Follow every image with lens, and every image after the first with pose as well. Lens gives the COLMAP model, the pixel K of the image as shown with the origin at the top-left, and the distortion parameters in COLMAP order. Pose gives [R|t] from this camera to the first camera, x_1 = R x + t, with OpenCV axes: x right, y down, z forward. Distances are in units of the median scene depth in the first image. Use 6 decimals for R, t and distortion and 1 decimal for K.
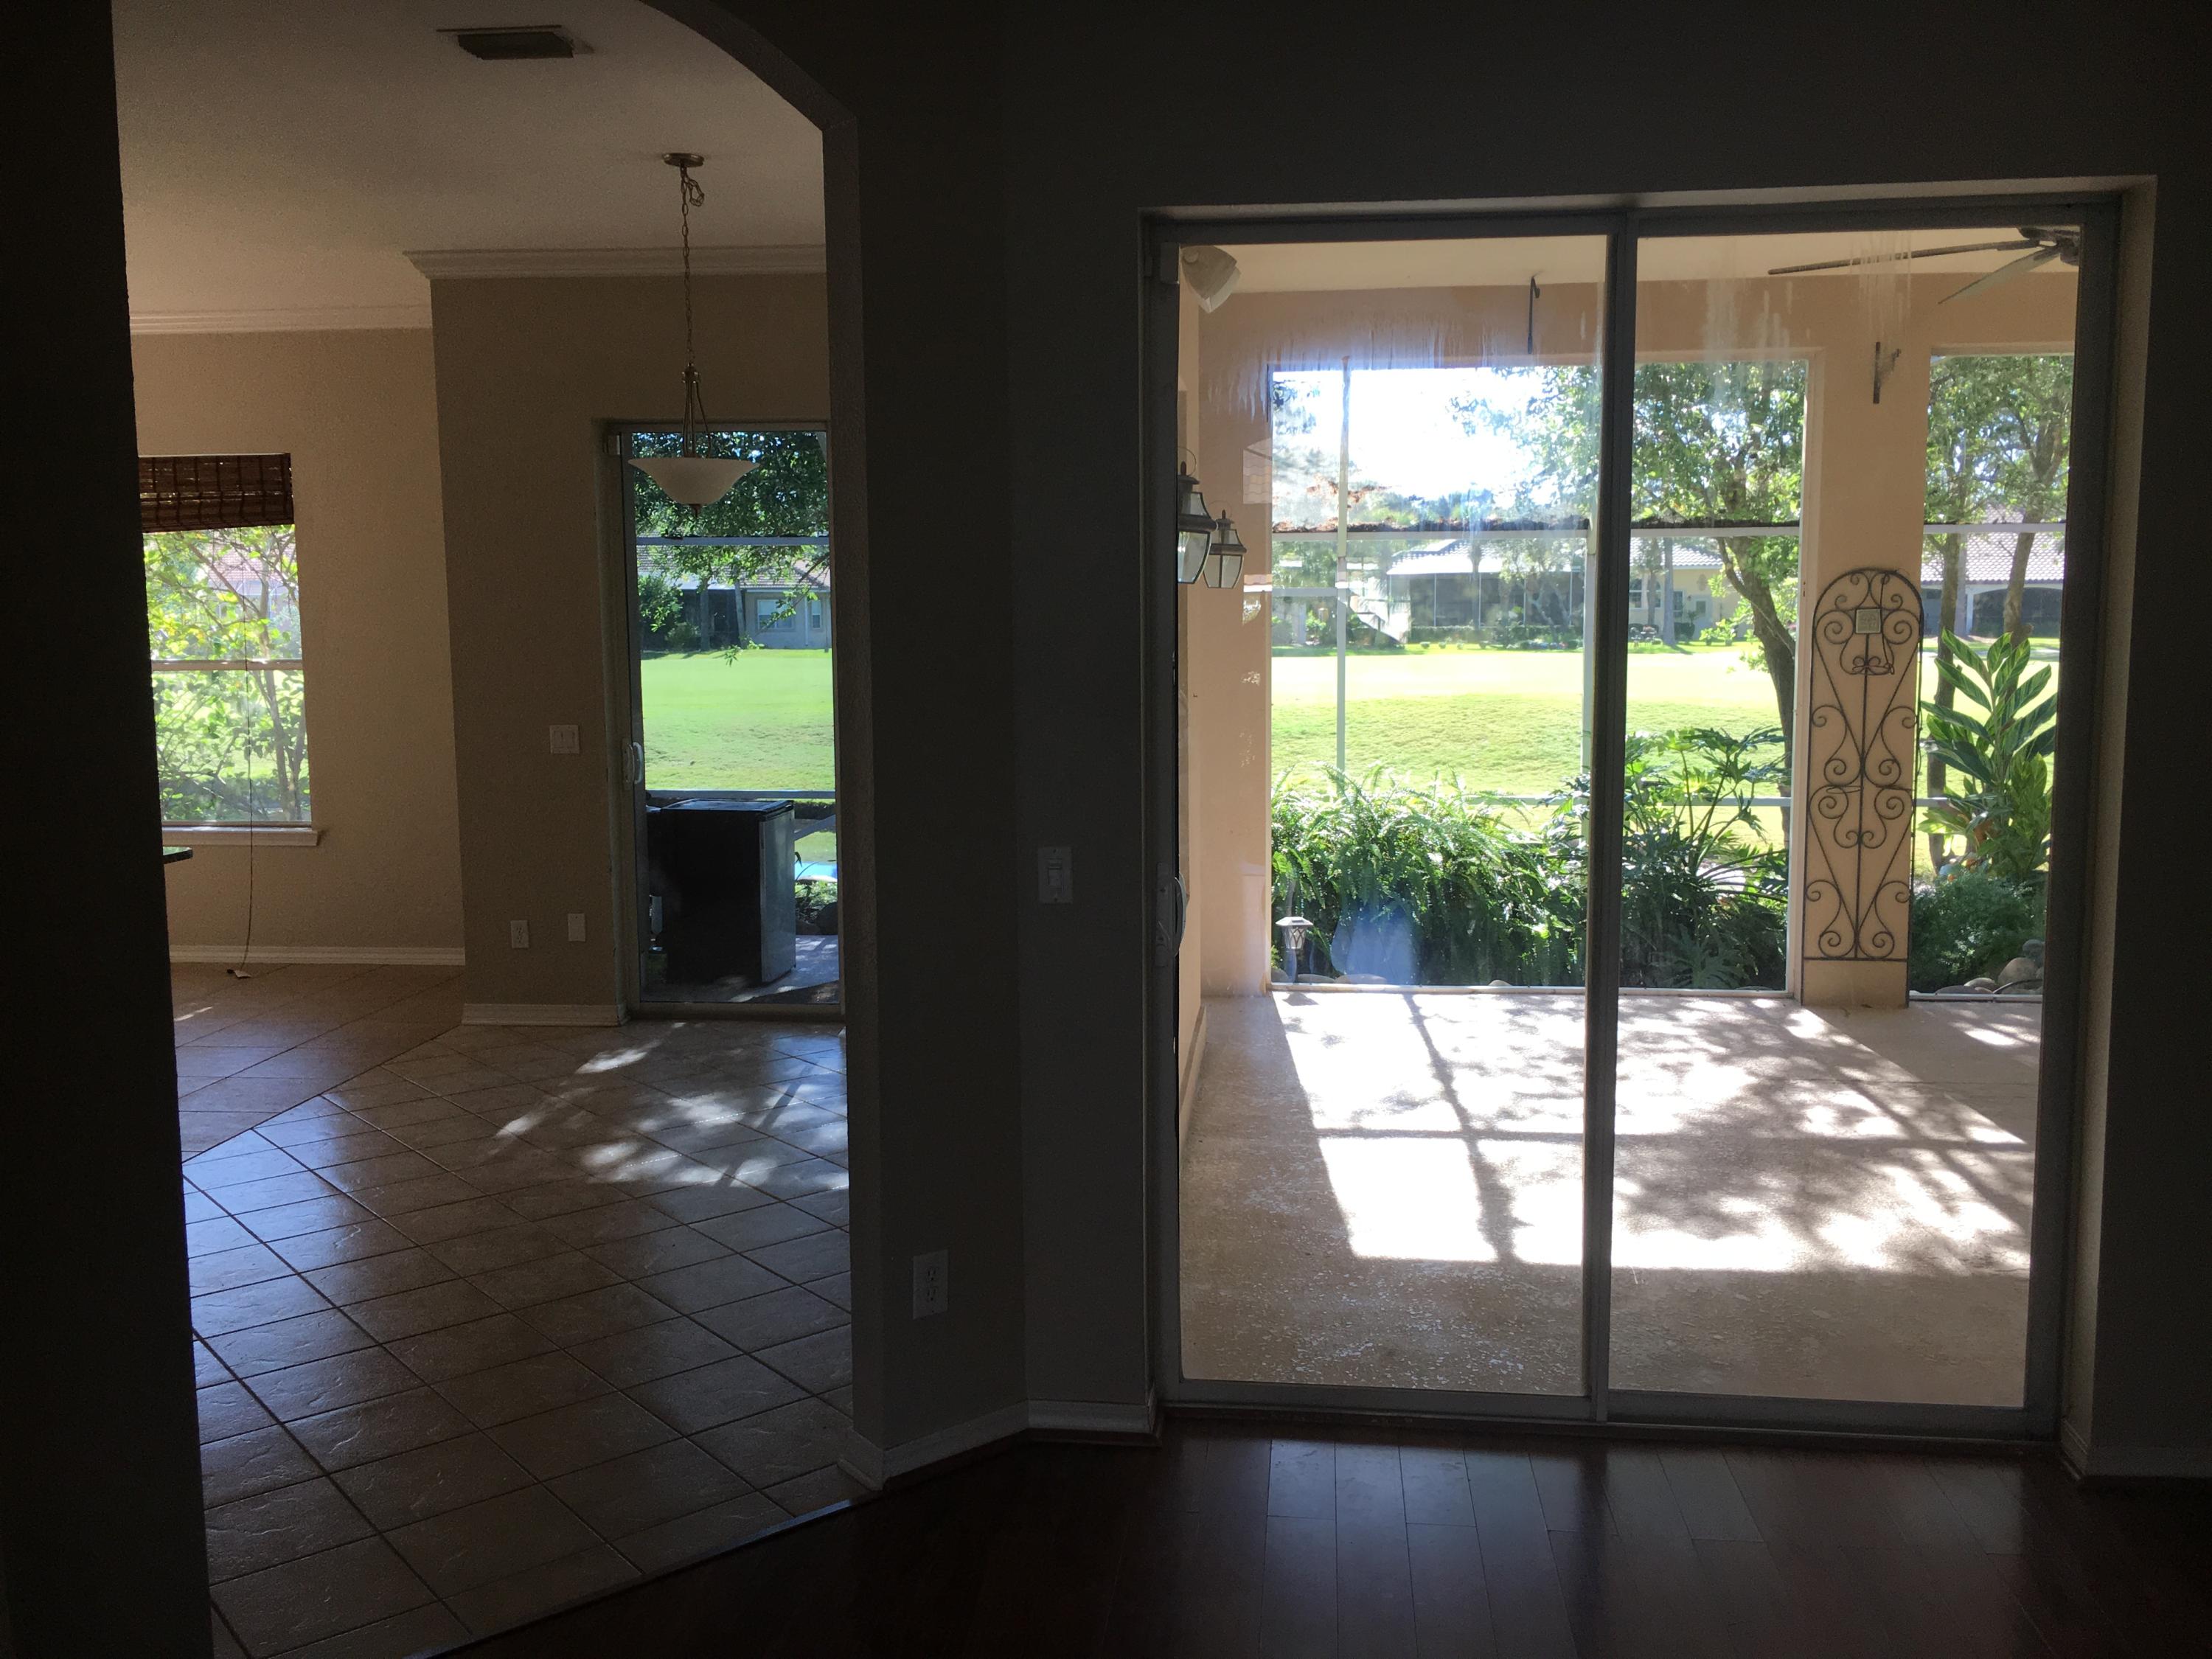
lens RADIAL K [[1882.2, 0, 1106.0], [0, 1882.2, 829.5], [0, 0, 1]] dist [0.003223, 0.003867]
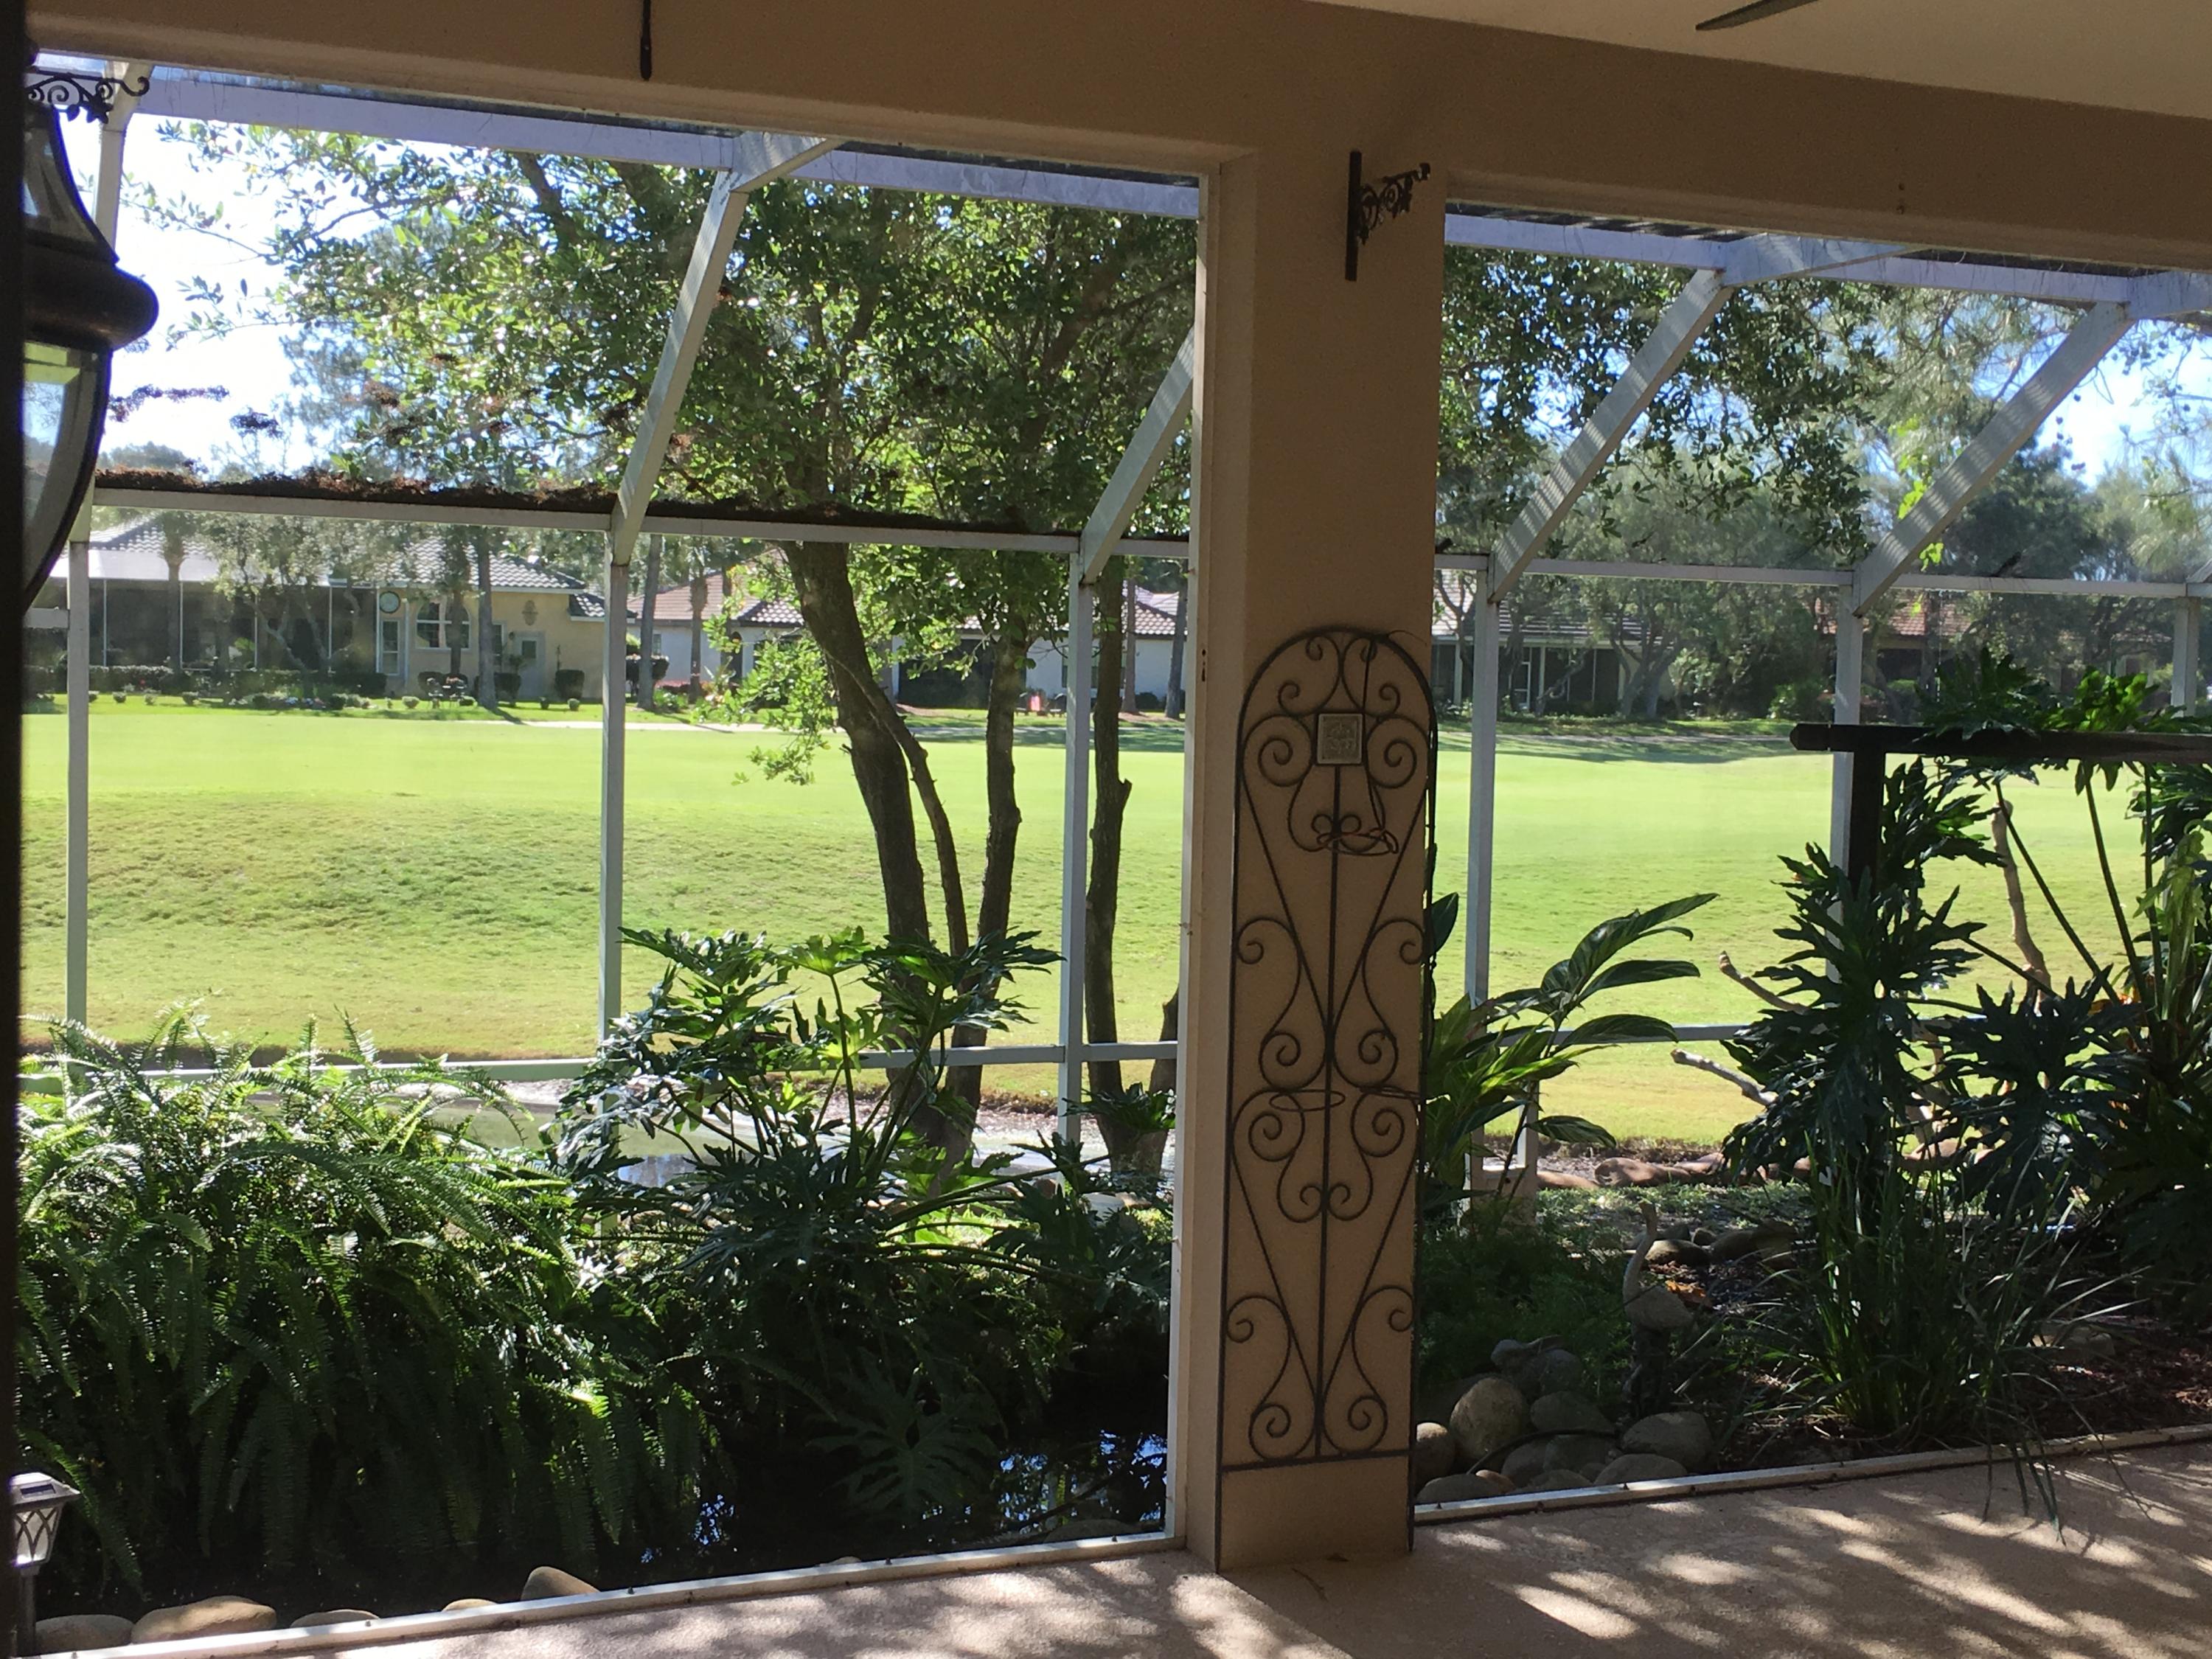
lens RADIAL K [[2857.9, 0, 1106.0], [0, 2857.9, 829.5], [0, 0, 1]] dist [0.047547, 0.010561]
pose [[0.870801, 0.005096, 0.491609, 0.002548], [0.020495, 0.998701, -0.046657, -0.044822], [-0.491208, 0.050704, 0.869565, 0.328166]]
